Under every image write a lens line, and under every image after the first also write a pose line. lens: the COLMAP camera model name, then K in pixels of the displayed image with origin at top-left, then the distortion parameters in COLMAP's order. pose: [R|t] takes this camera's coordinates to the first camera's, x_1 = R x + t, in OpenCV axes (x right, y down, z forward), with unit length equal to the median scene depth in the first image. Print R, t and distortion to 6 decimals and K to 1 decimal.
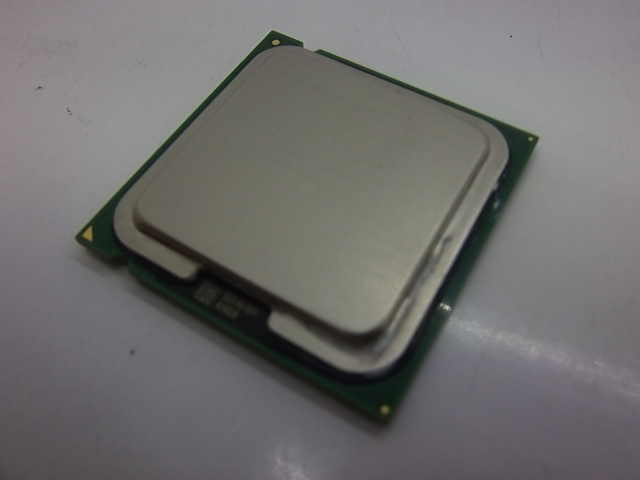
lens RADIAL K [[565.1, 0, 320.0], [0, 565.1, 240.0], [0, 0, 1]] dist [-0.005322, -0.001935]
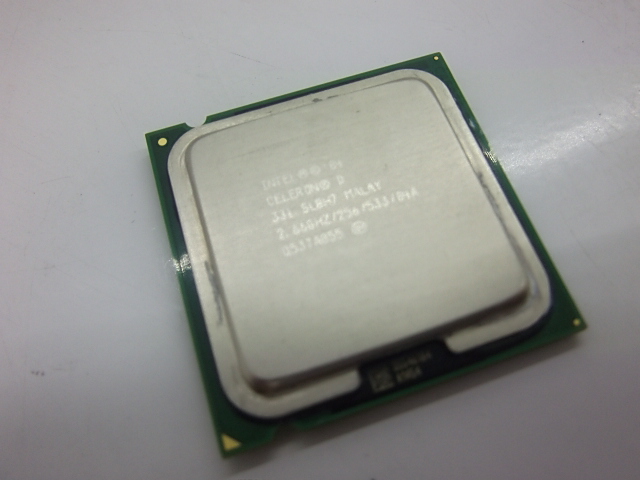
lens RADIAL K [[565.1, 0, 320.0], [0, 565.1, 240.0], [0, 0, 1]] dist [-0.005322, -0.001935]
pose [[0.642649, -0.693245, 0.326211, -0.389948], [0.660530, 0.717052, 0.222568, -0.338436], [-0.388205, 0.072440, 0.918722, 0.124353]]
